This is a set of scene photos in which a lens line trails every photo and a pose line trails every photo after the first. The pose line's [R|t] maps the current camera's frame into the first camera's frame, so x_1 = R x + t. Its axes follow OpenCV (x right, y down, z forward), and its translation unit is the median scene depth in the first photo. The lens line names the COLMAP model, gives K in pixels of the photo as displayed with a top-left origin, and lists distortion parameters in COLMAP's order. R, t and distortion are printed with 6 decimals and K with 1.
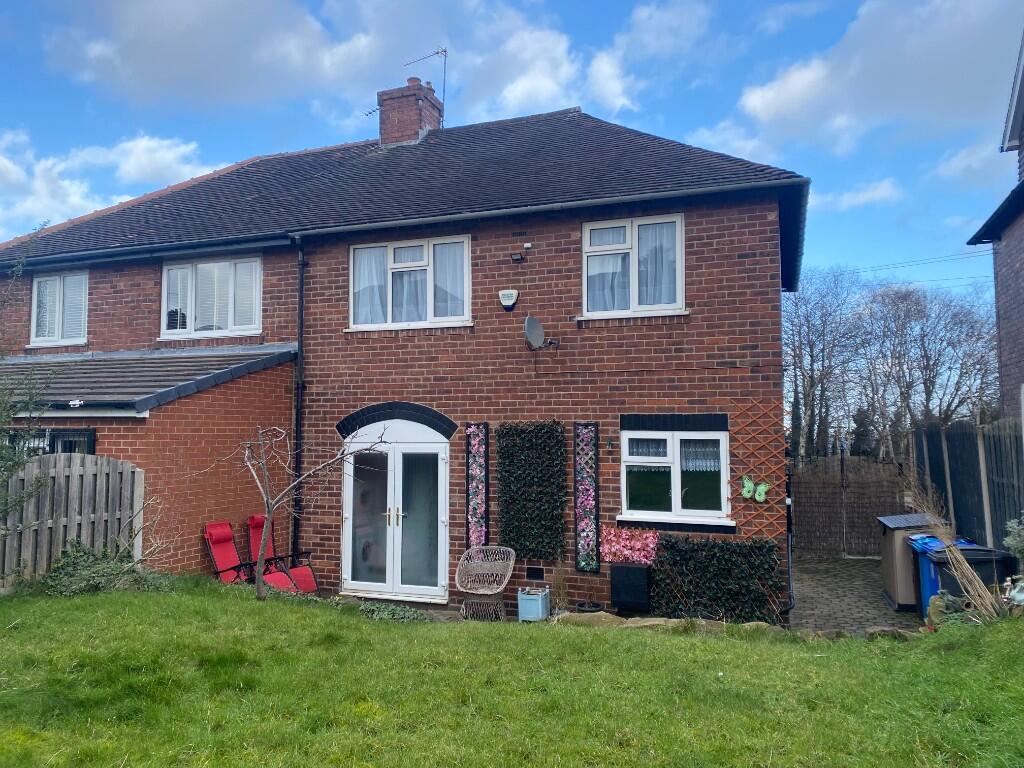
lens RADIAL K [[777.0, 0, 506.9], [0, 777.0, 382.4], [0, 0, 1]] dist [0.044561, -0.062859]
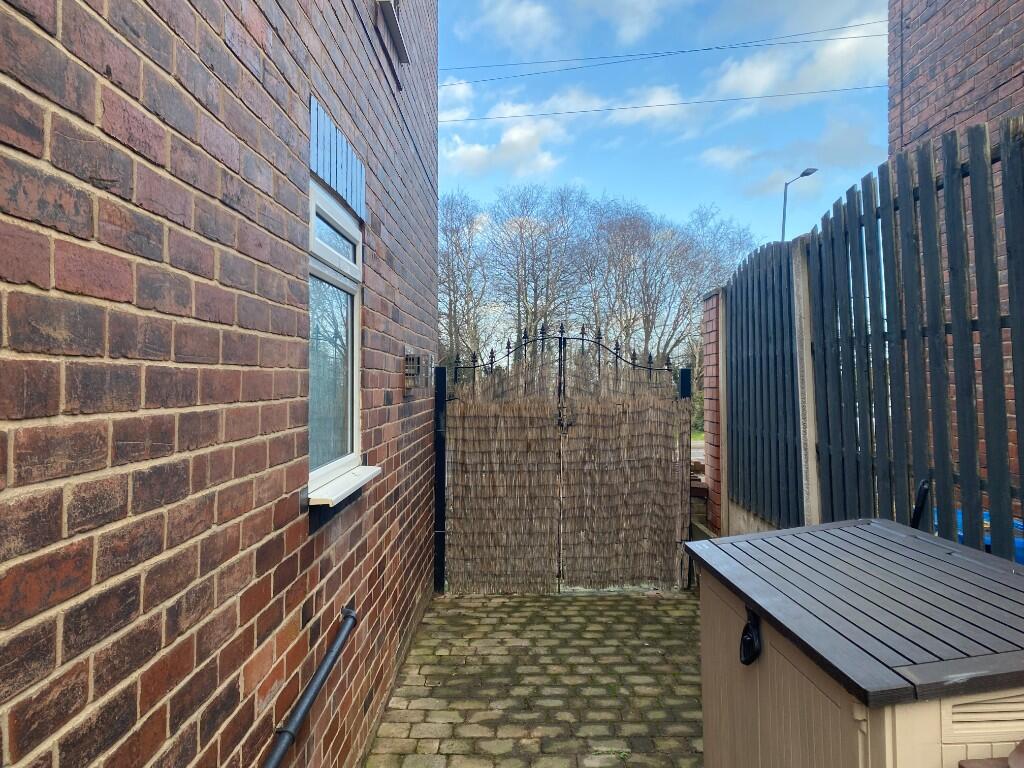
lens RADIAL K [[777.0, 0, 511.5], [0, 777.0, 382.7], [0, 0, 1]] dist [0.044561, -0.062859]
pose [[0.943356, 0.005023, 0.331743, 0.207281], [-0.026607, 0.997810, 0.060551, 0.067076], [-0.330713, -0.065947, 0.941424, 0.481184]]
